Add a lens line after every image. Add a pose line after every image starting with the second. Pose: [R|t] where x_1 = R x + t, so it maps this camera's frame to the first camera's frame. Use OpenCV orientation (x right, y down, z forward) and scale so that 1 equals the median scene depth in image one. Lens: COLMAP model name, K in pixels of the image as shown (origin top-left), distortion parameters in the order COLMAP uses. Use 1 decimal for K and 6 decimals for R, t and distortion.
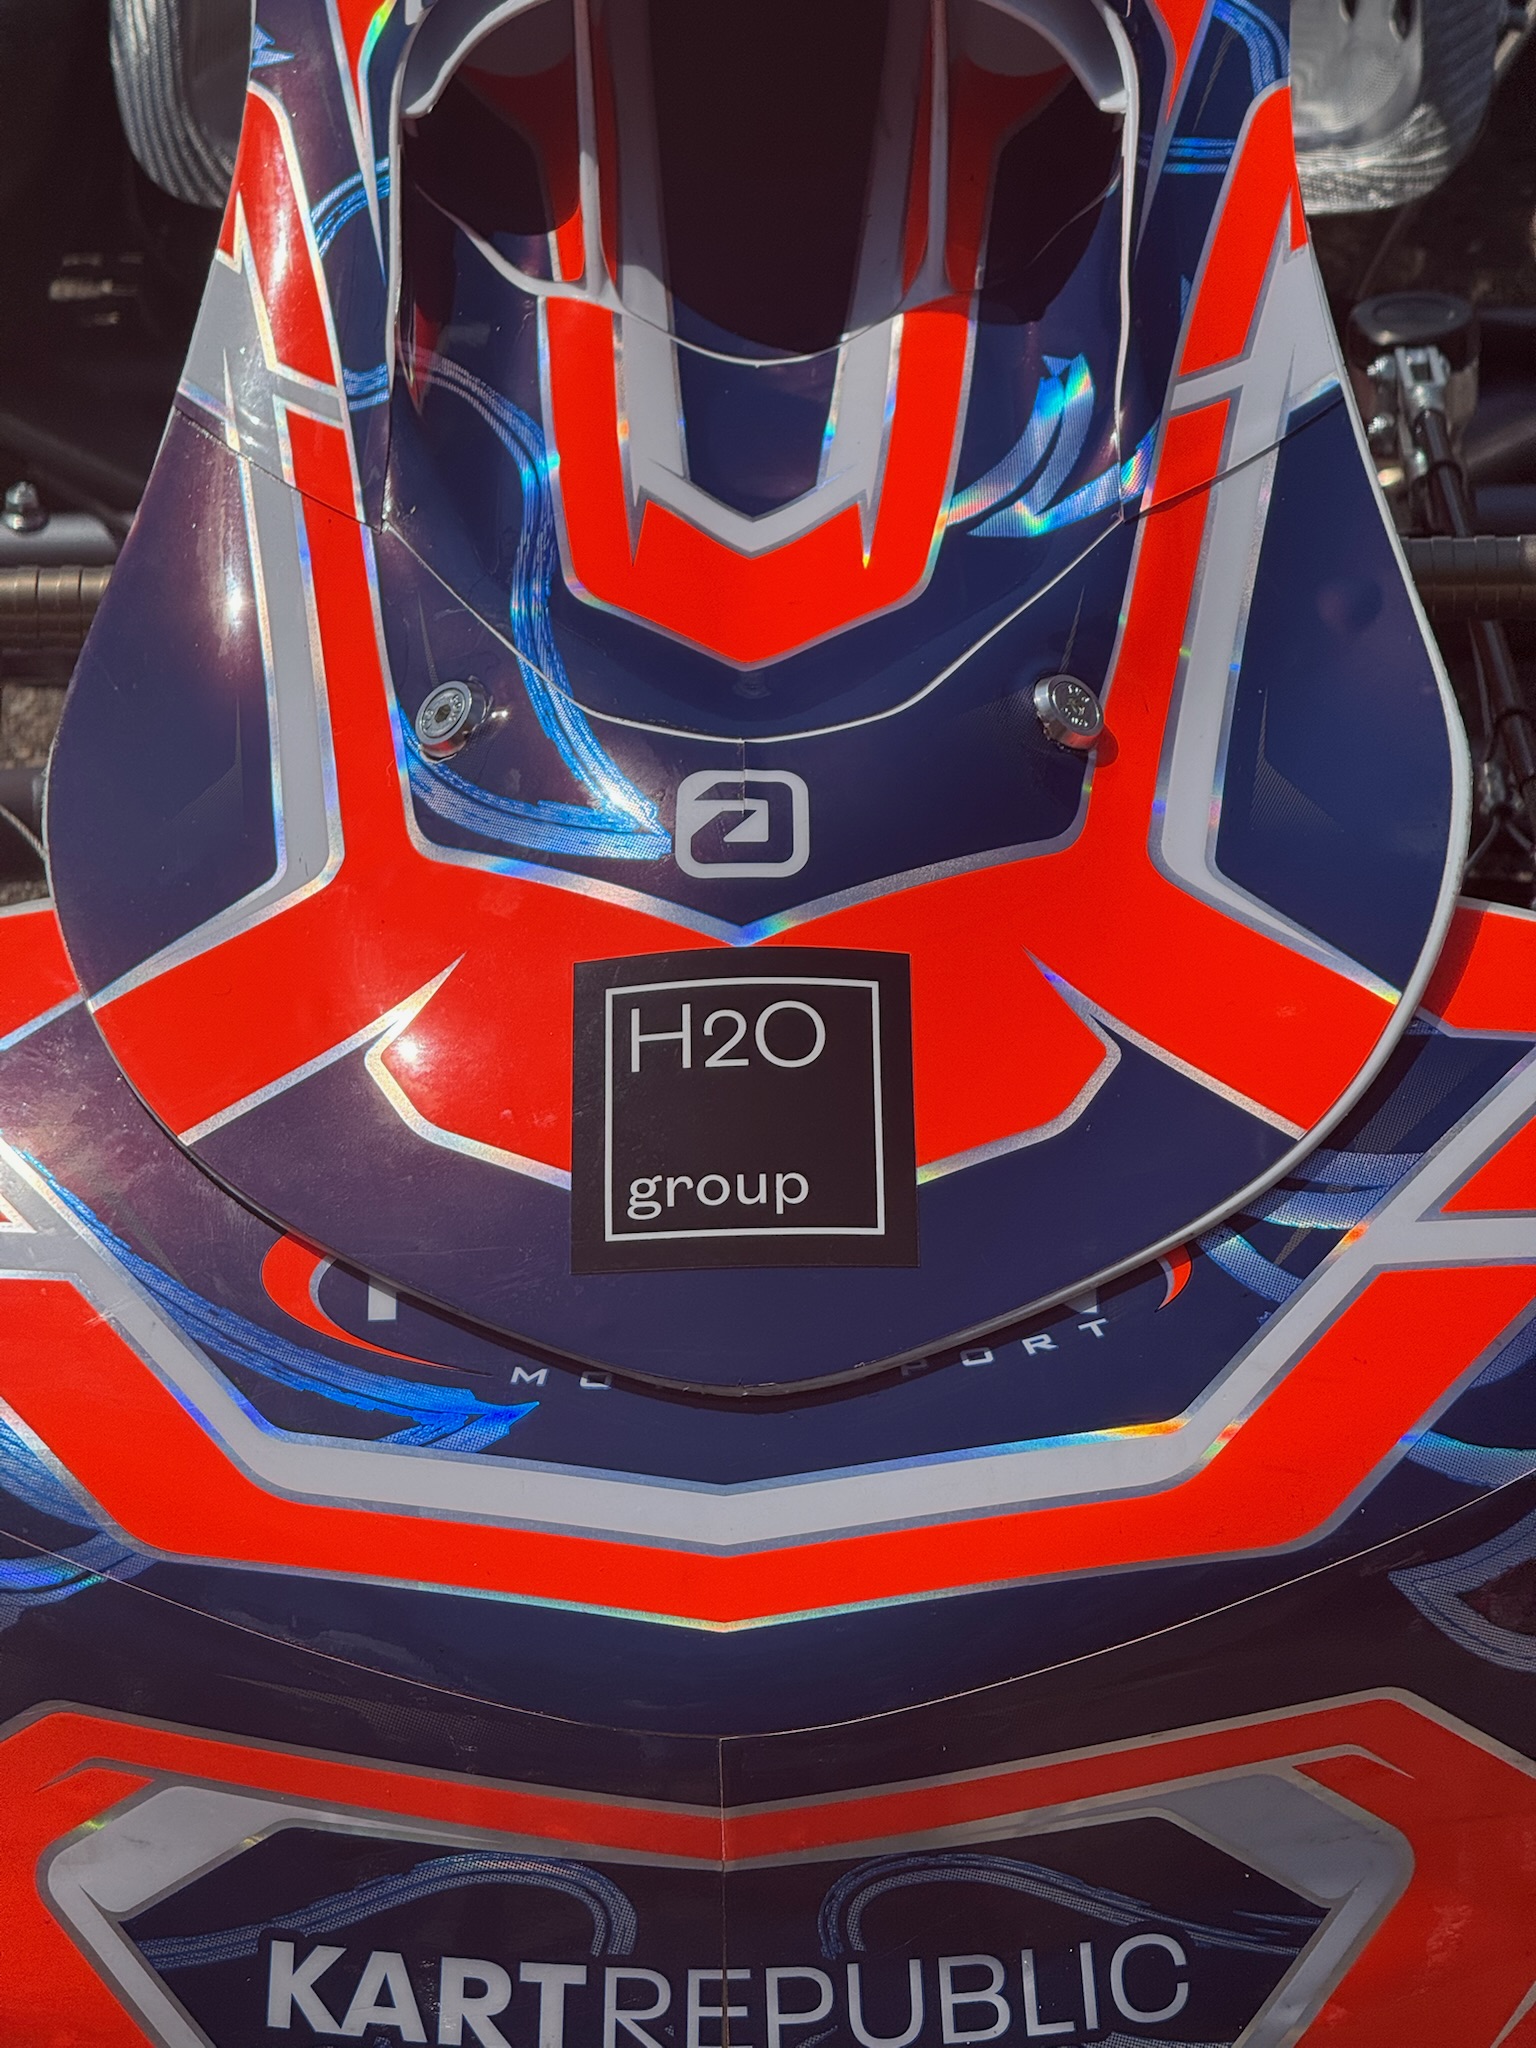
lens RADIAL K [[7136.8, 0, 822.7], [0, 7136.8, 1266.6], [0, 0, 1]] dist [0.121211, 5.722703]
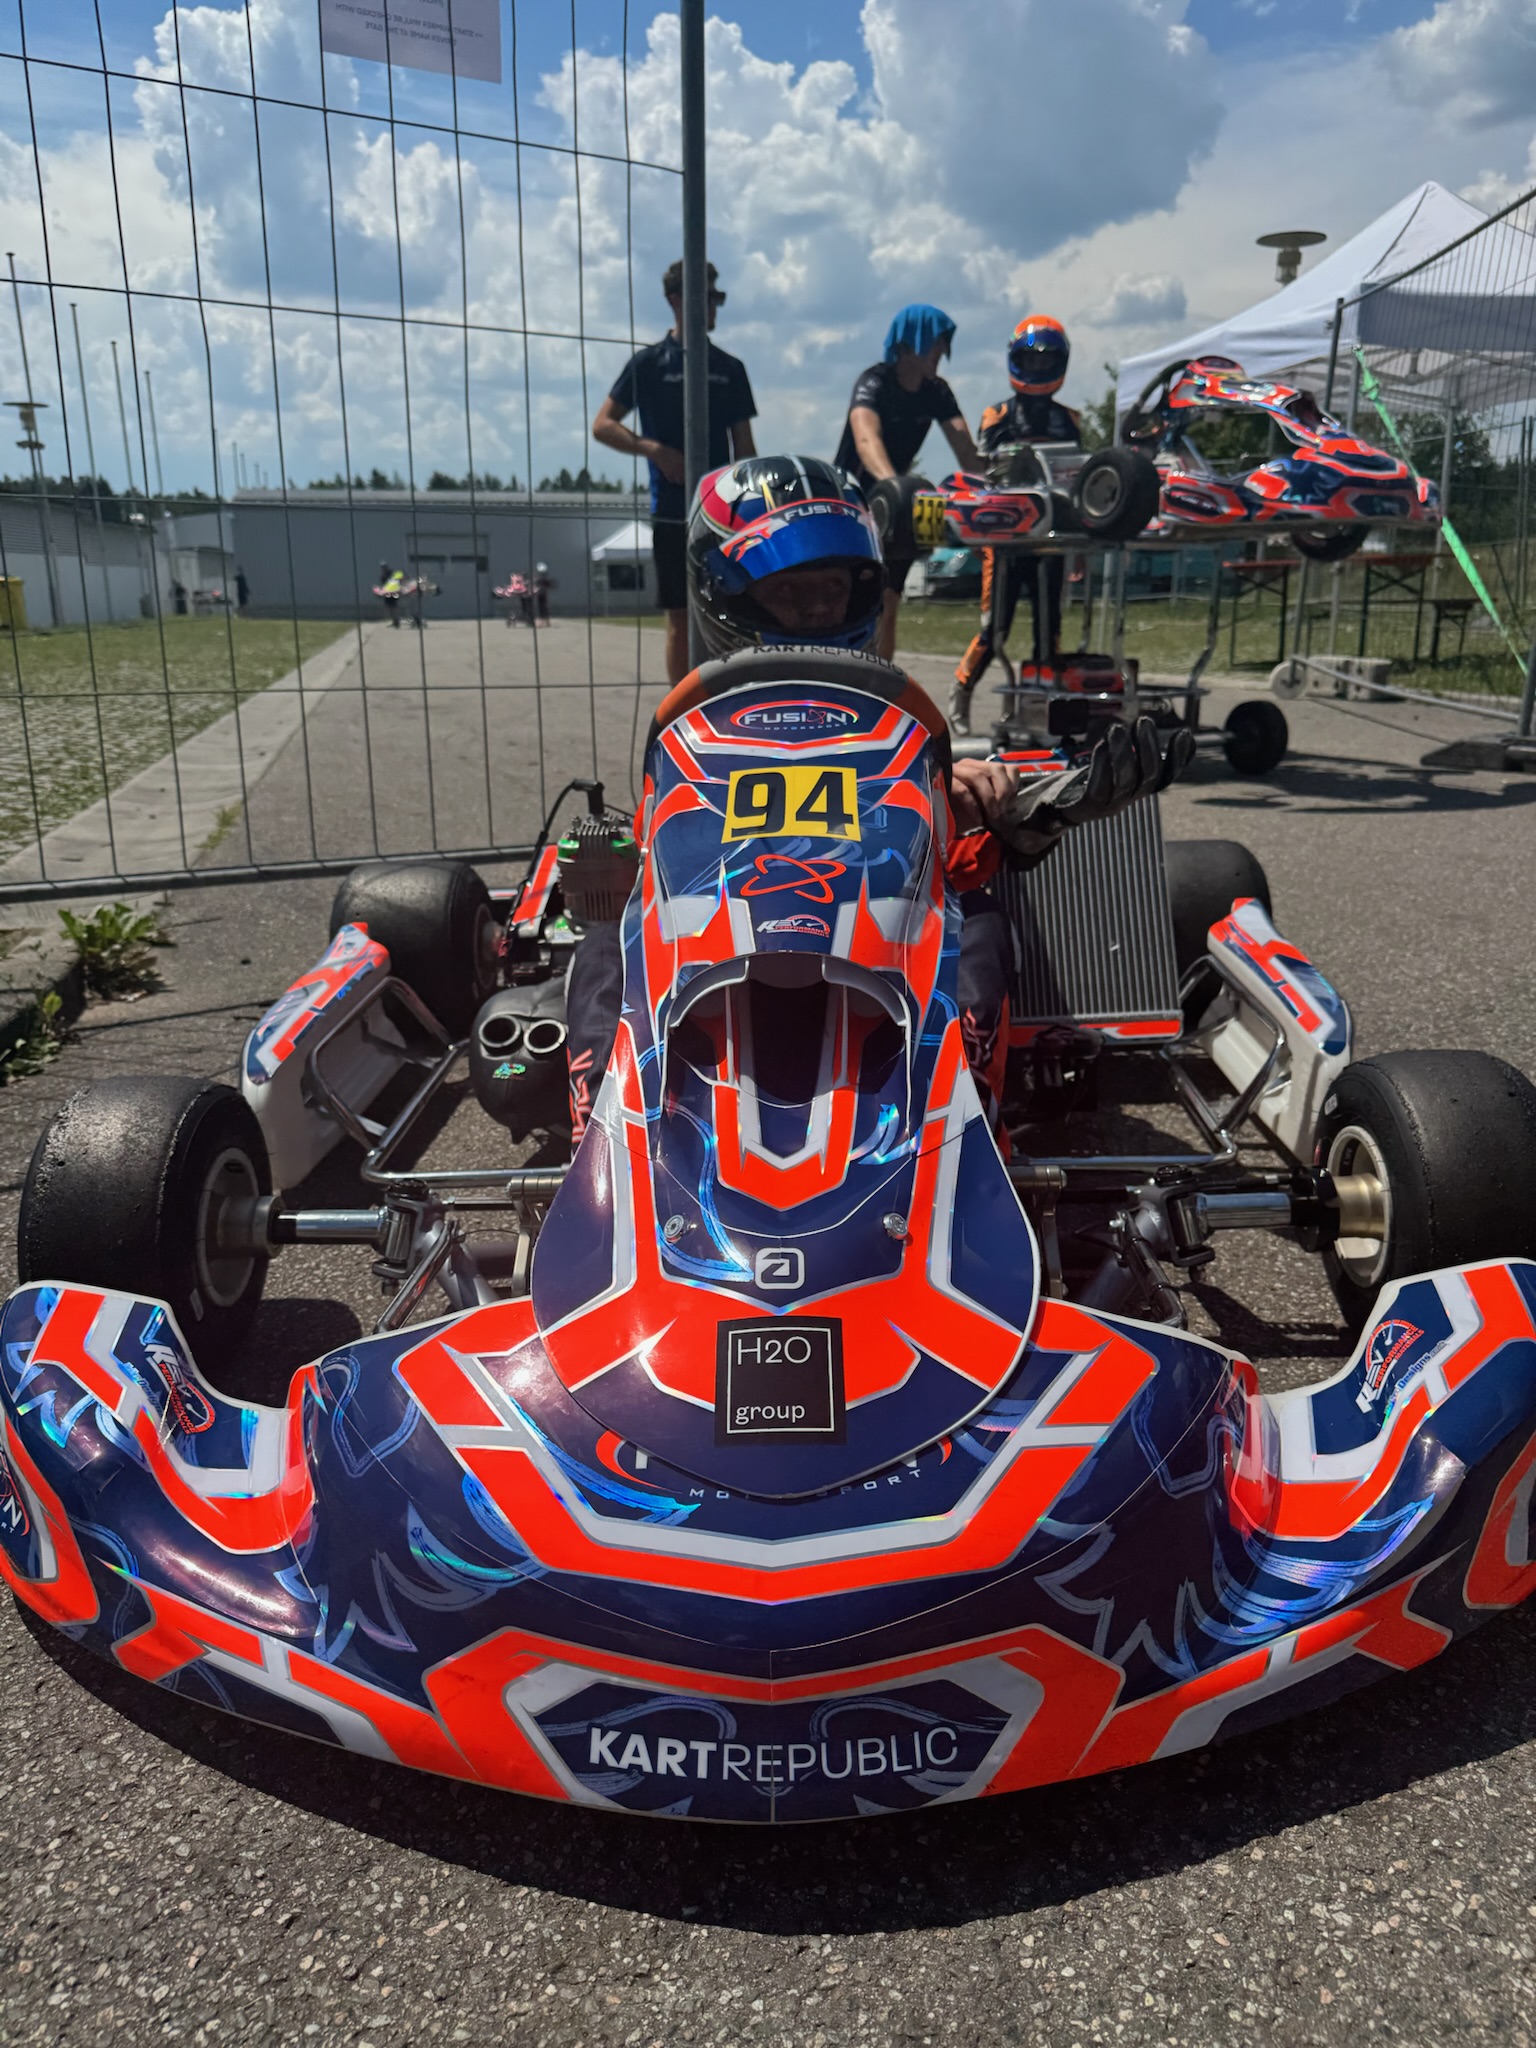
lens RADIAL K [[1460.0, 0, 780.2], [0, 1460.0, 1026.2], [0, 0, 1]] dist [0.061008, -0.077434]
pose [[0.999965, 0.001460, -0.008249, -0.006880], [-0.002963, 0.982678, -0.185296, -0.051143], [0.007835, 0.185314, 0.982648, 0.438649]]
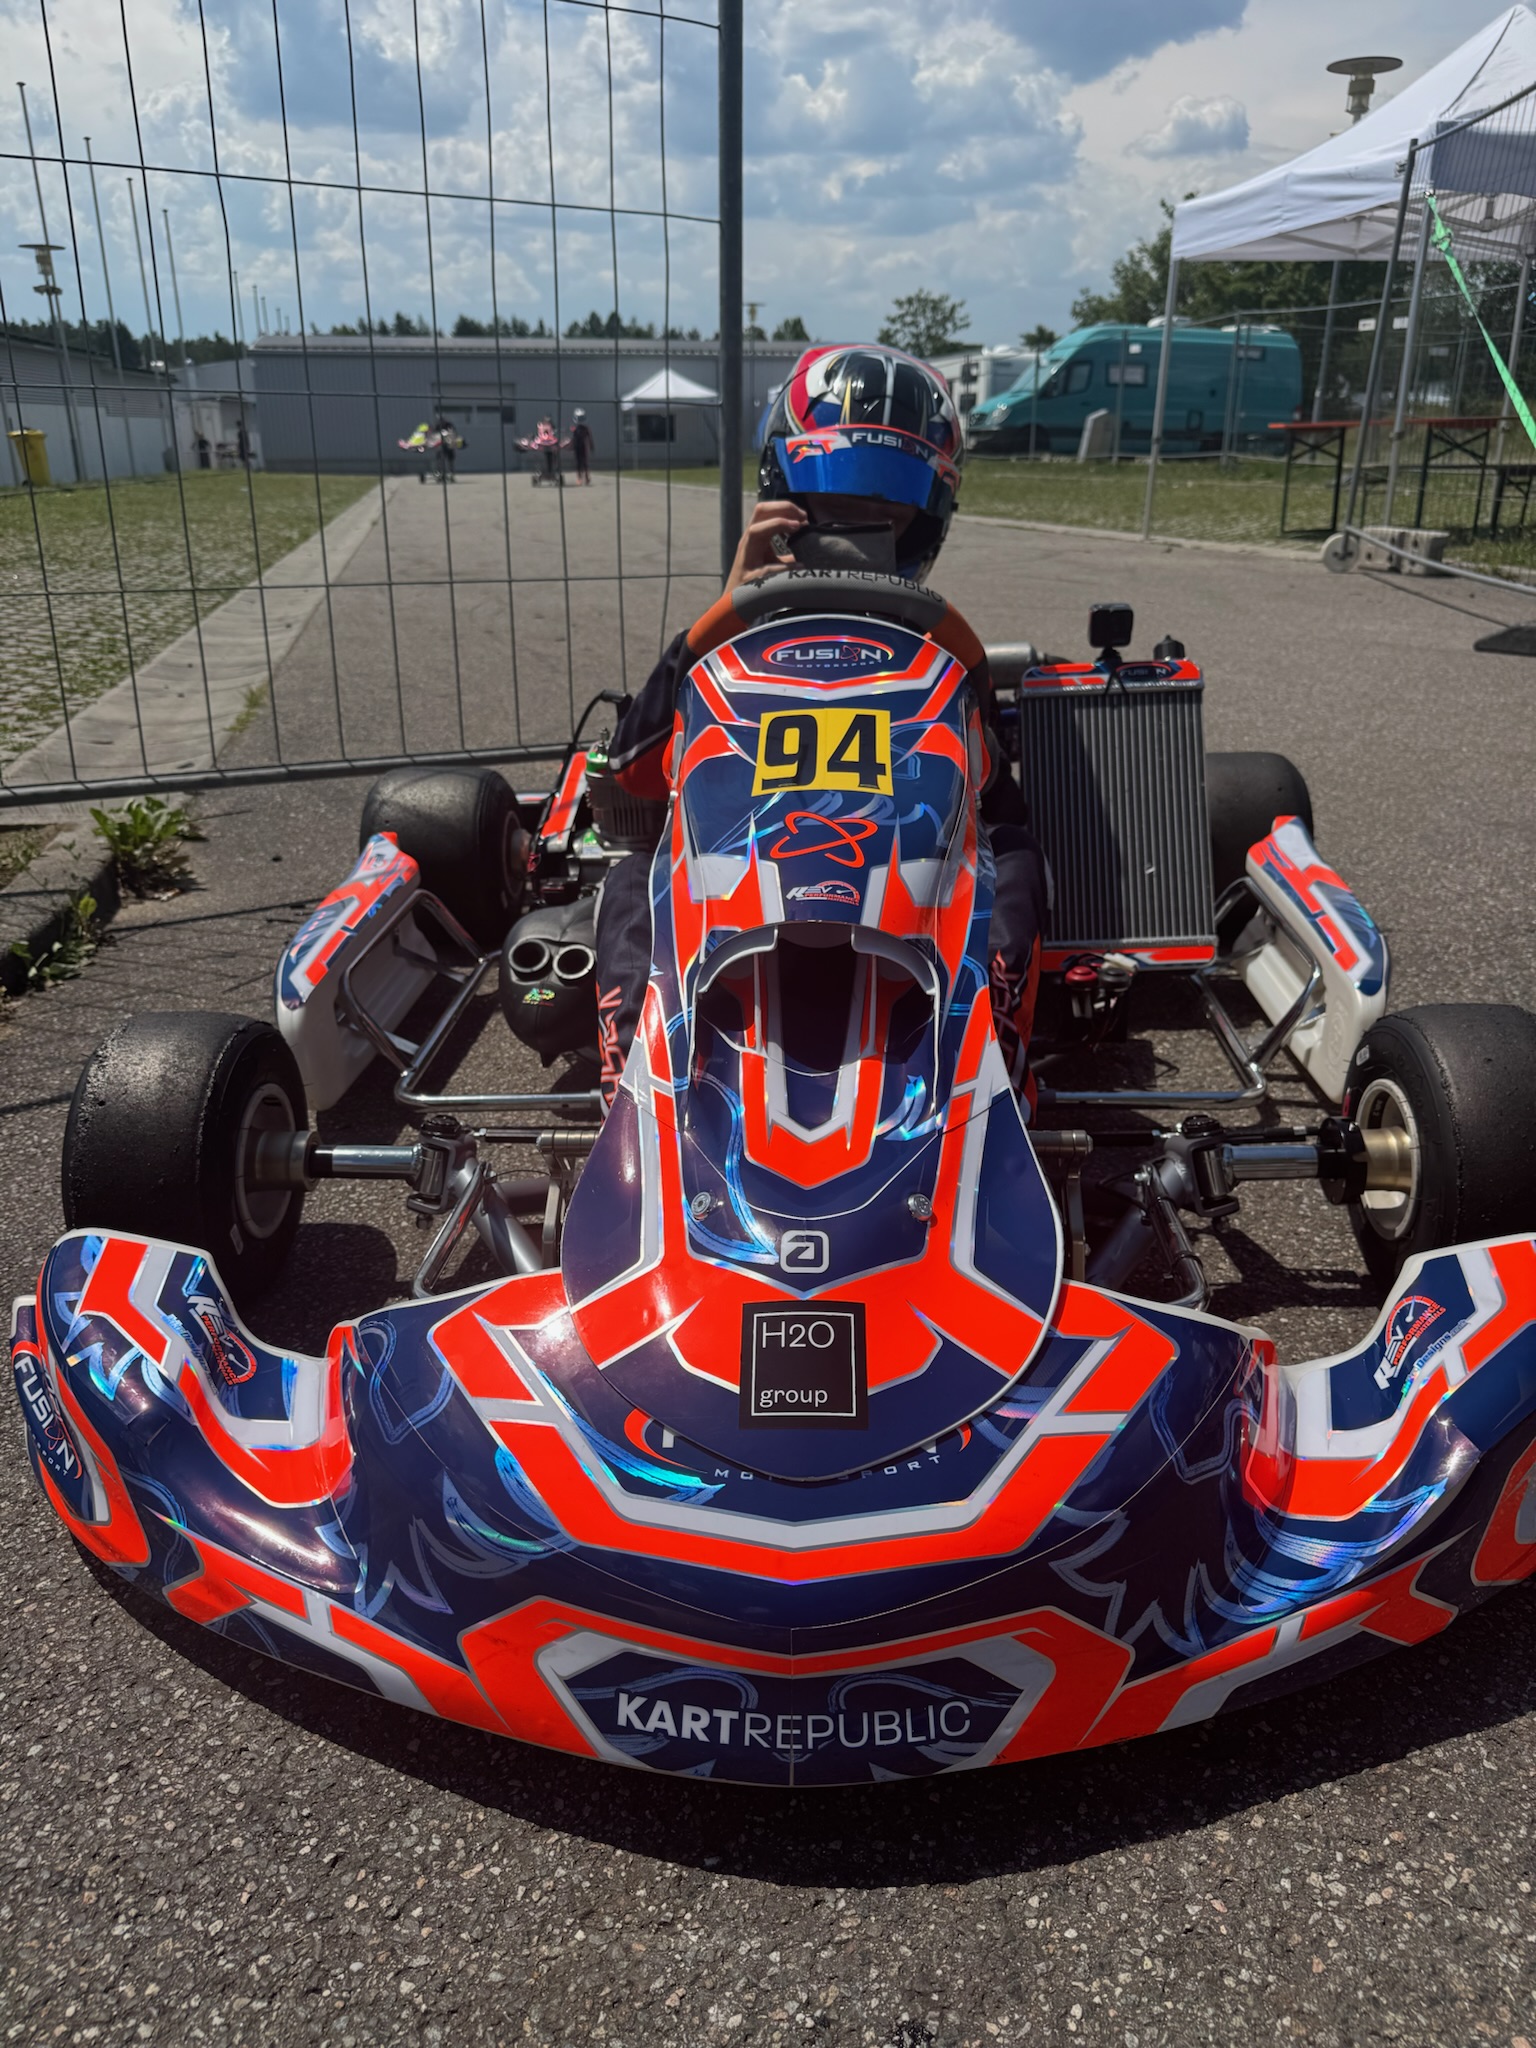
lens RADIAL K [[1463.7, 0, 768.0], [0, 1463.7, 1024.0], [0, 0, 1]] dist [0.065054, -0.085406]
pose [[0.999260, 0.015506, -0.035205, -0.007098], [-0.018975, 0.994762, -0.100438, -0.094791], [0.033463, 0.101031, 0.994320, 0.430503]]
